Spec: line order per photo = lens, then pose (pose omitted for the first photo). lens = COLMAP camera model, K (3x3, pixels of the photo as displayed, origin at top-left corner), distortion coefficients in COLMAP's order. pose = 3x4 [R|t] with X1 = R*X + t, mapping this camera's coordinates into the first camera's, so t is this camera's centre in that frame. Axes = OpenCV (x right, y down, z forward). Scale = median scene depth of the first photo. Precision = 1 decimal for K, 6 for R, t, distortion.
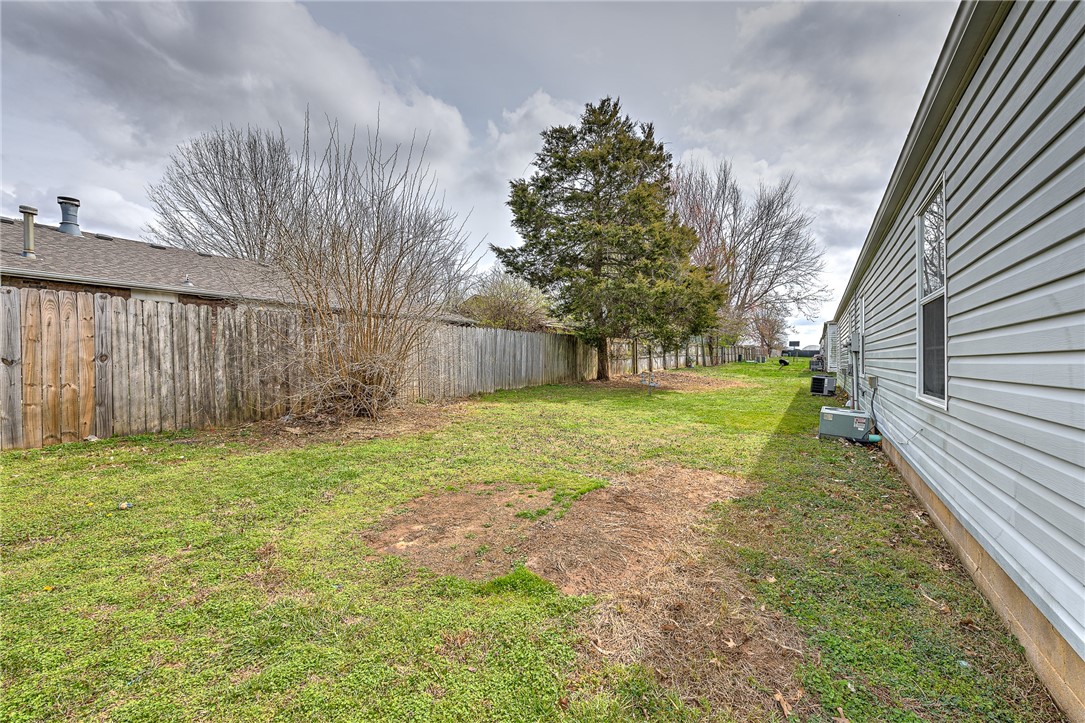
lens RADIAL K [[435.2, 0, 546.0], [0, 435.2, 355.7], [0, 0, 1]] dist [0.009459, -0.001630]
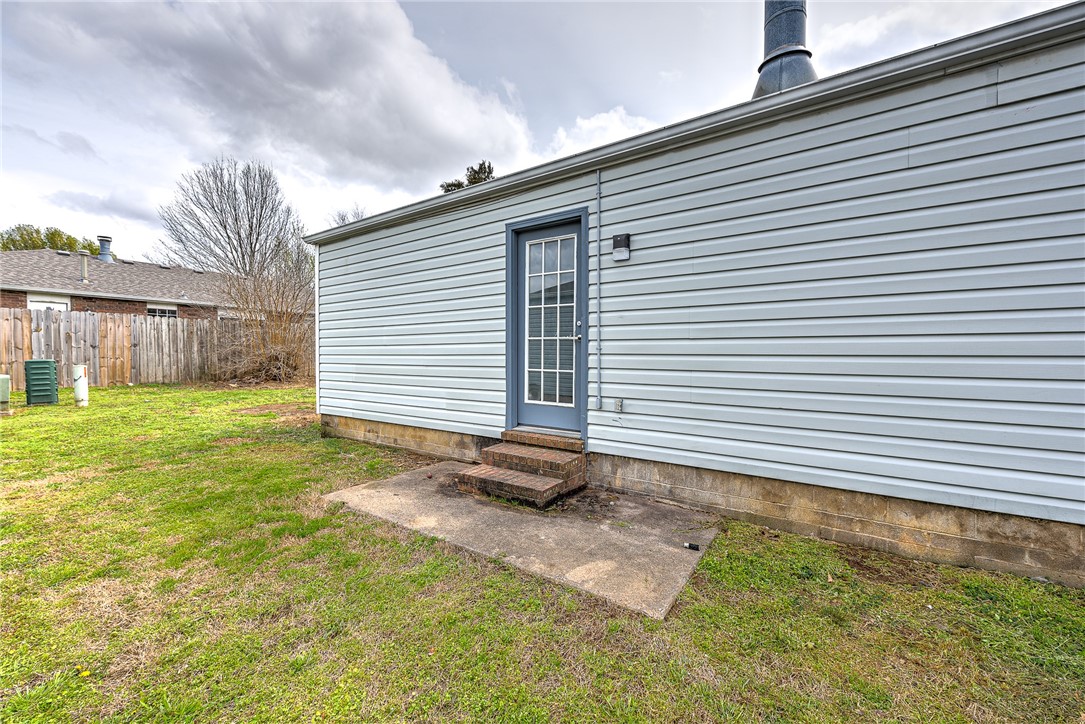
lens RADIAL K [[435.2, 0, 543.2], [0, 435.2, 354.0], [0, 0, 1]] dist [0.009459, -0.001630]
pose [[0.999771, 0.009212, -0.019314, 0.793503], [-0.009000, 0.999899, 0.011034, 0.004413], [0.019413, -0.010857, 0.999753, -0.856457]]
